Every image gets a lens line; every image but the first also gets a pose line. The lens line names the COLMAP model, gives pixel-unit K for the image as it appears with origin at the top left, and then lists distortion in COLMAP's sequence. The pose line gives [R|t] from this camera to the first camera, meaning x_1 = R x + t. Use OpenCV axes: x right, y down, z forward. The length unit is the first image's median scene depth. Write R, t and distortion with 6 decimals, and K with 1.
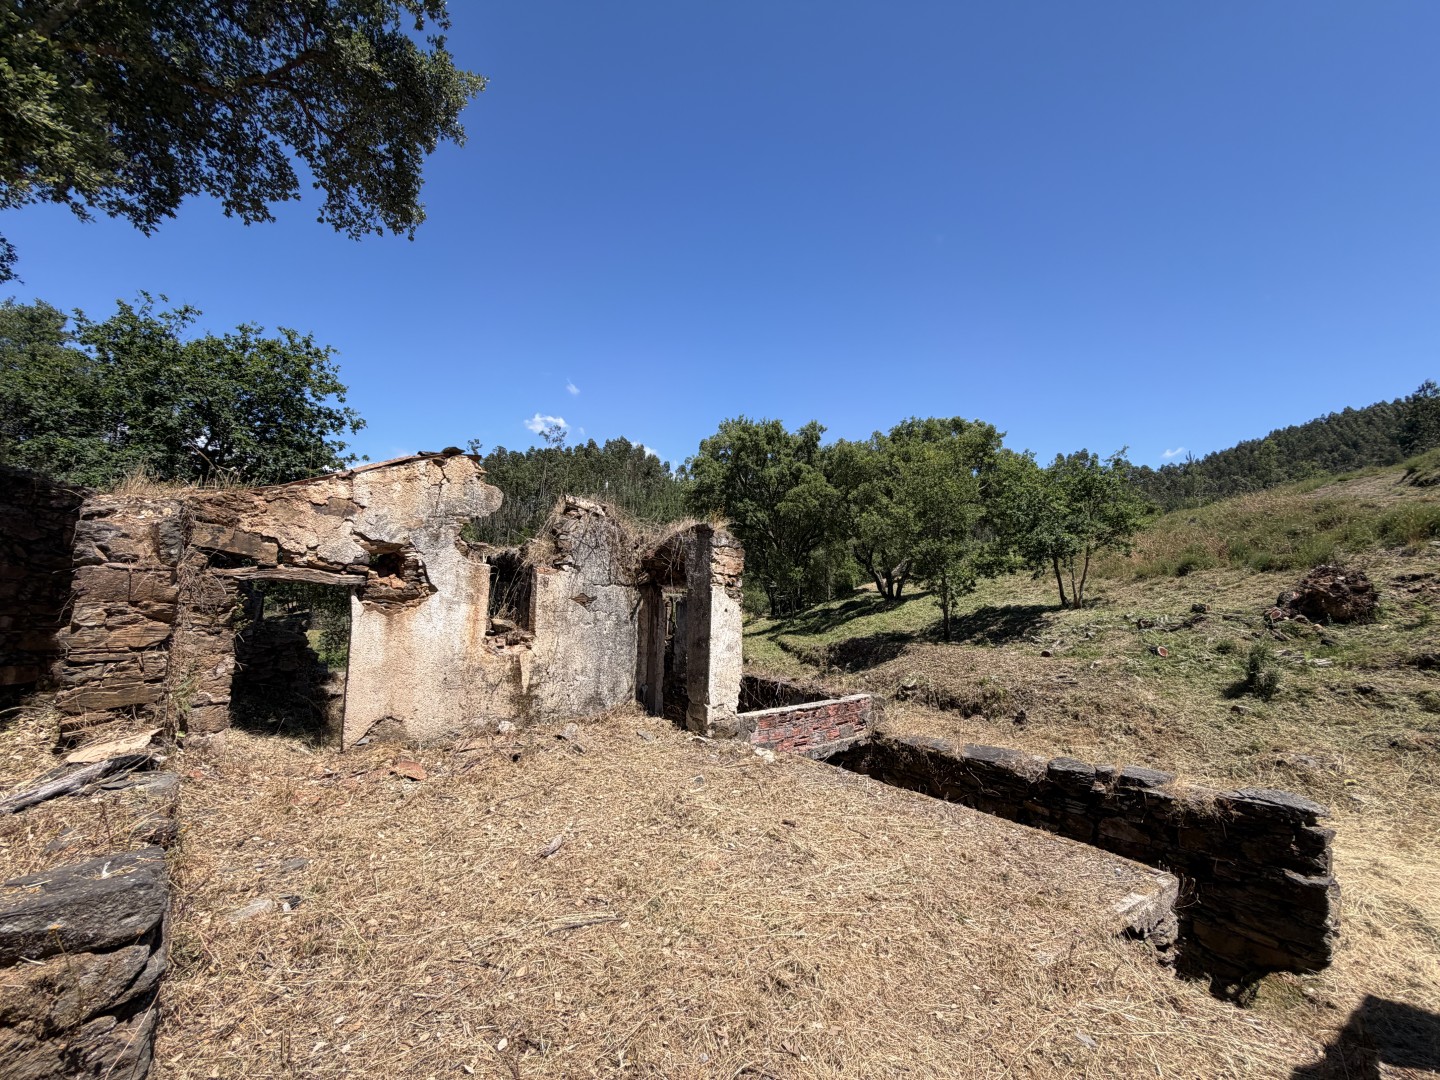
lens RADIAL K [[575.7, 0, 722.3], [0, 575.7, 543.3], [0, 0, 1]] dist [-0.000084, 0.000770]
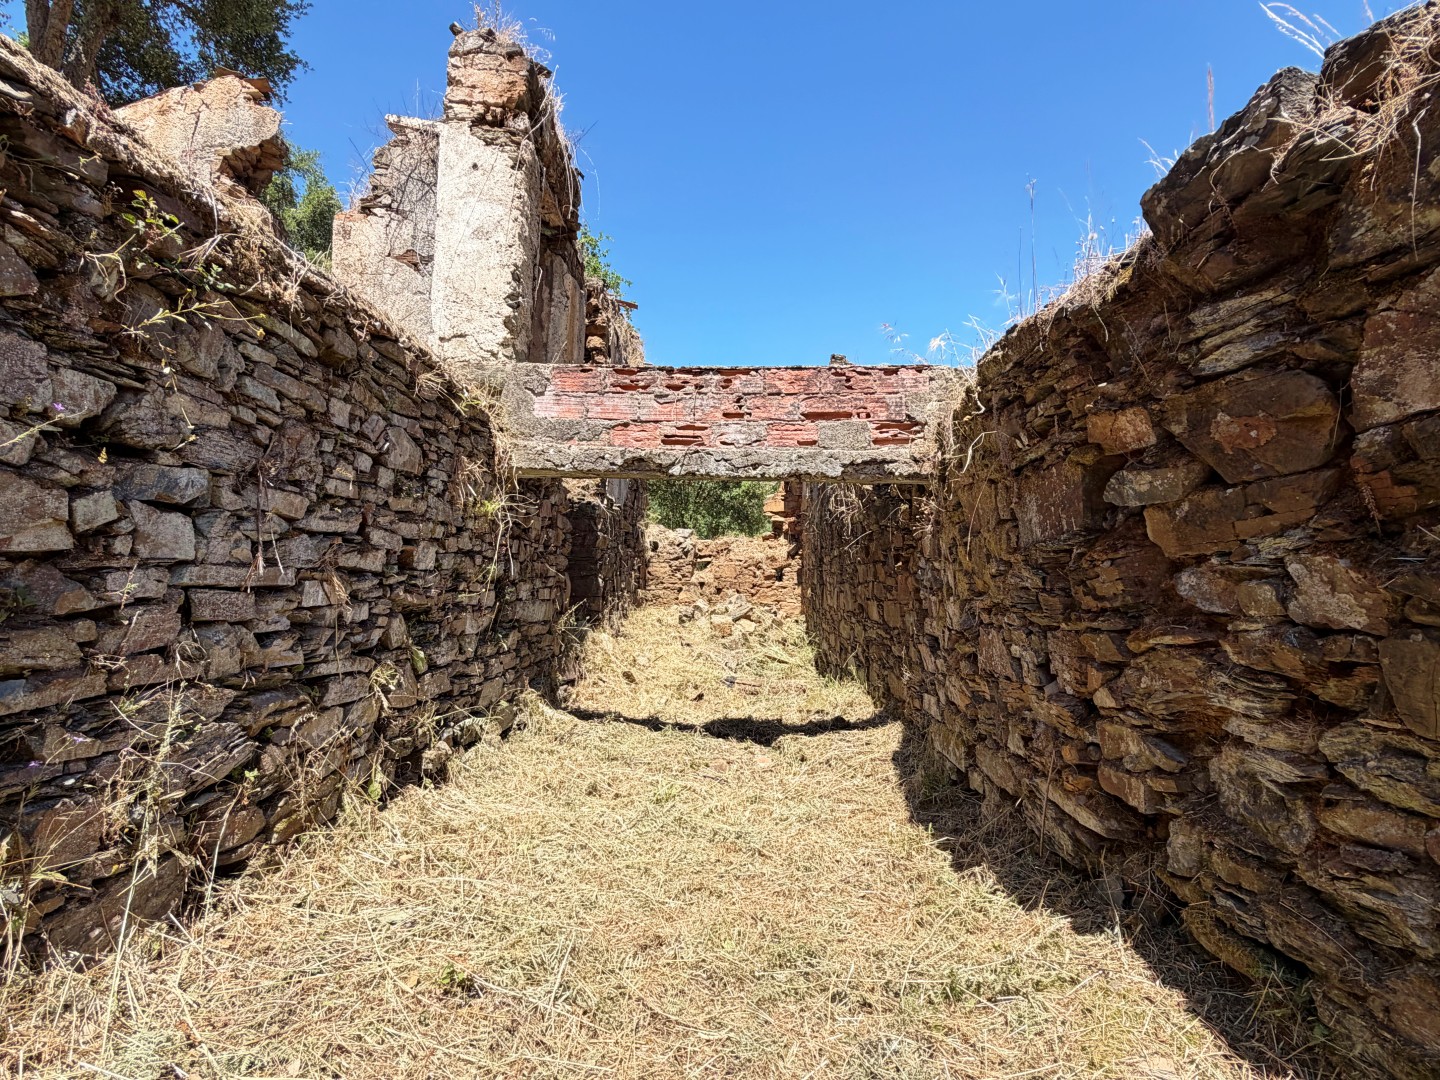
lens RADIAL K [[702.8, 0, 721.1], [0, 702.8, 542.5], [0, 0, 1]] dist [-0.002594, 0.000021]
pose [[0.728391, -0.049849, -0.683346, 0.624478], [0.063572, 0.997965, -0.005038, 0.502297], [0.682206, -0.039772, 0.730078, 0.696822]]
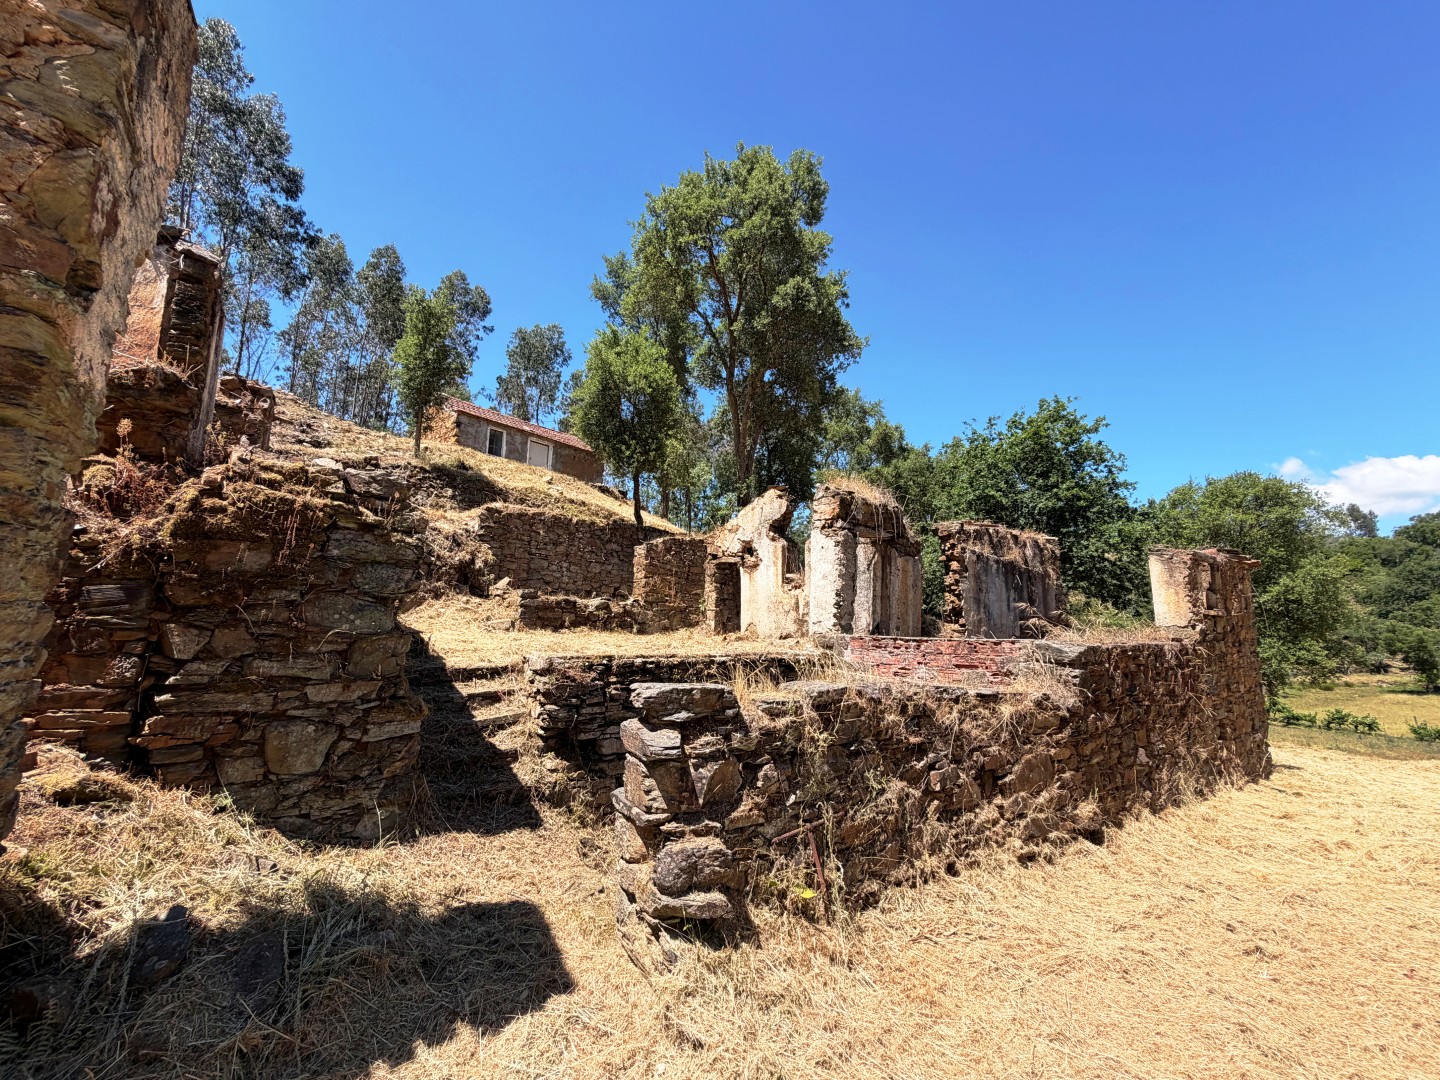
lens RADIAL K [[575.7, 0, 717.2], [0, 575.7, 537.5], [0, 0, 1]] dist [-0.000084, 0.000770]
pose [[-0.090771, -0.186453, -0.978262, 1.309677], [0.058505, 0.979622, -0.192140, 0.335979], [0.994152, -0.074674, -0.078013, 0.910378]]
